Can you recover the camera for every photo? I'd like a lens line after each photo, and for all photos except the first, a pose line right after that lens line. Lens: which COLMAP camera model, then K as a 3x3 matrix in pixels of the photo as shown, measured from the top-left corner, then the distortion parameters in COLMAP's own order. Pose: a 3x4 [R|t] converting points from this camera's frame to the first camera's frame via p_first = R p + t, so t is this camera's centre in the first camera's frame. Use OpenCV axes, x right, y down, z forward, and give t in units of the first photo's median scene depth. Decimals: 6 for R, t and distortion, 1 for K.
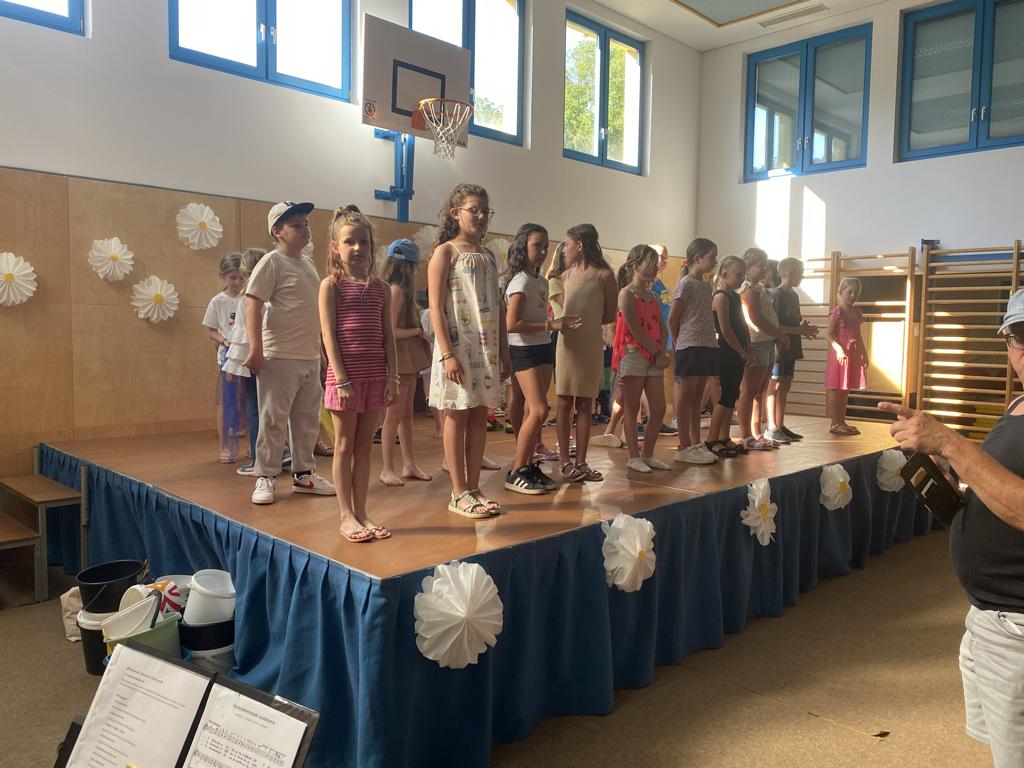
lens RADIAL K [[784.2, 0, 509.0], [0, 784.2, 375.1], [0, 0, 1]] dist [0.010666, -0.018184]
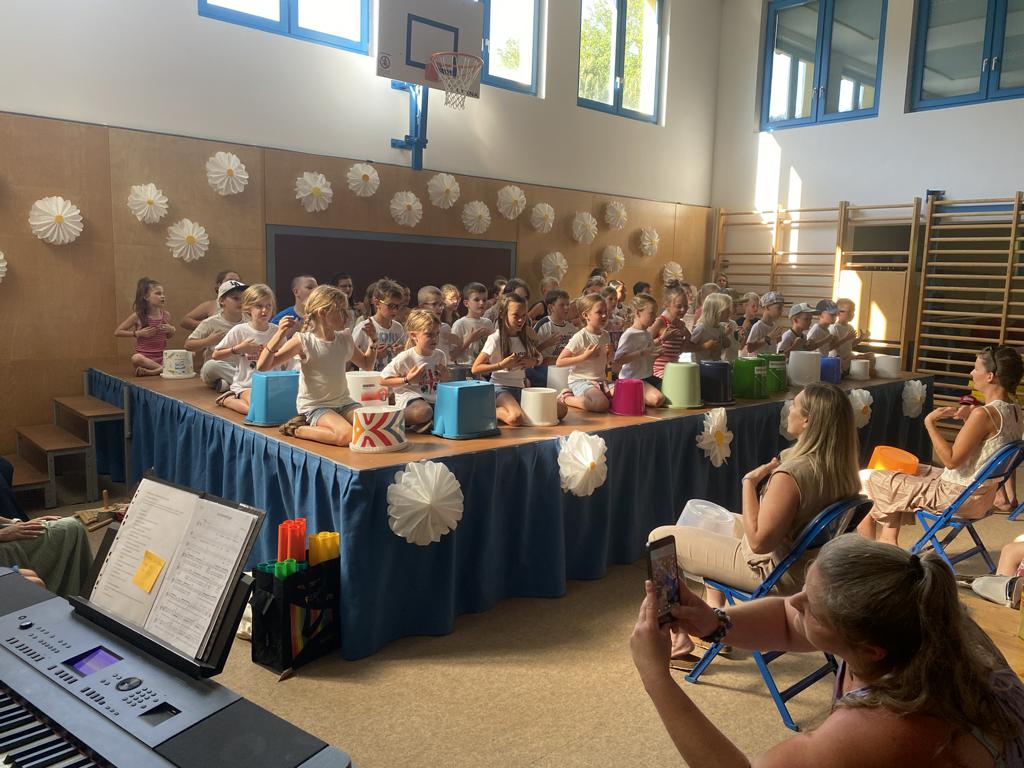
lens RADIAL K [[784.2, 0, 510.0], [0, 784.2, 377.1], [0, 0, 1]] dist [0.010666, -0.018184]
pose [[0.998747, 0.019202, -0.046218, 0.056070], [-0.015957, 0.997449, 0.069582, 0.010845], [0.047436, -0.068757, 0.996505, -0.090765]]
